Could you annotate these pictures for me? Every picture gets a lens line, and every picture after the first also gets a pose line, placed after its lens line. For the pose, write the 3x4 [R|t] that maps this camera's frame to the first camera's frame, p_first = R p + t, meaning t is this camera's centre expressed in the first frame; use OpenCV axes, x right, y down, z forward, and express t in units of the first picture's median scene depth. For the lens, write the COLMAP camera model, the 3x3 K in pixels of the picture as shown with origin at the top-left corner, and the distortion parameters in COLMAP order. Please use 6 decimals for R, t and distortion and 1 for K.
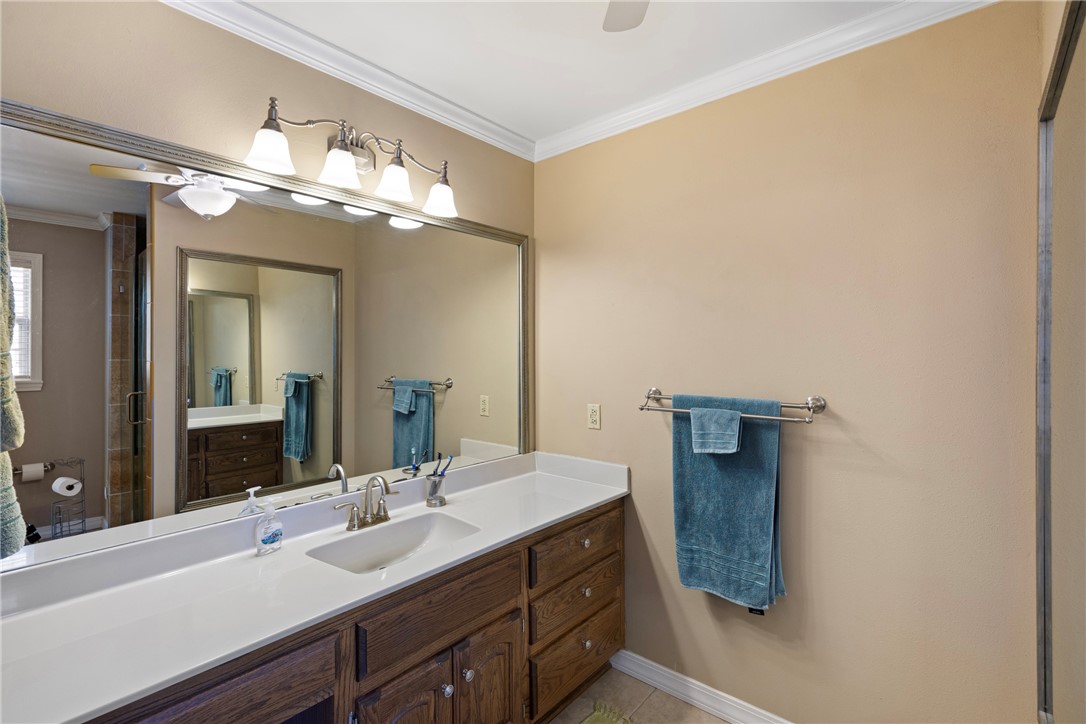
lens RADIAL K [[505.0, 0, 543.0], [0, 505.0, 362.0], [0, 0, 1]] dist [0.002314, -0.000397]
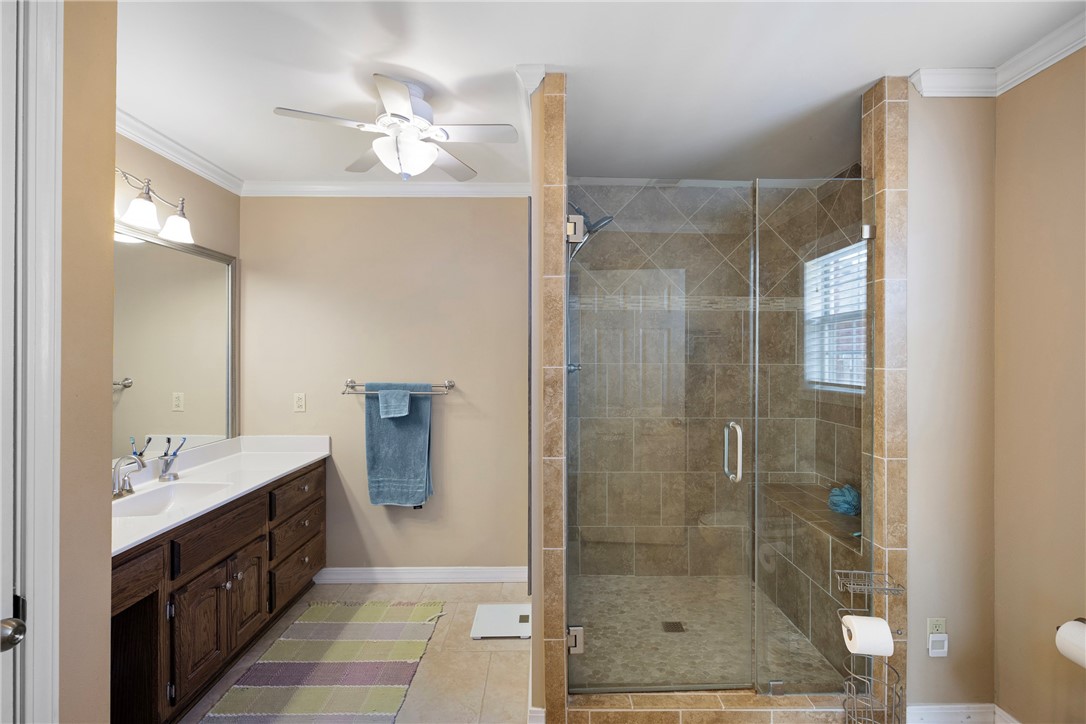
lens RADIAL K [[502.2, 0, 546.7], [0, 502.2, 343.8], [0, 0, 1]] dist [-0.017901, 0.000243]
pose [[0.761370, 0.022987, 0.647909, -0.329789], [0.002662, 0.999252, -0.038580, 0.007105], [-0.648312, 0.031099, 0.760740, -0.543780]]
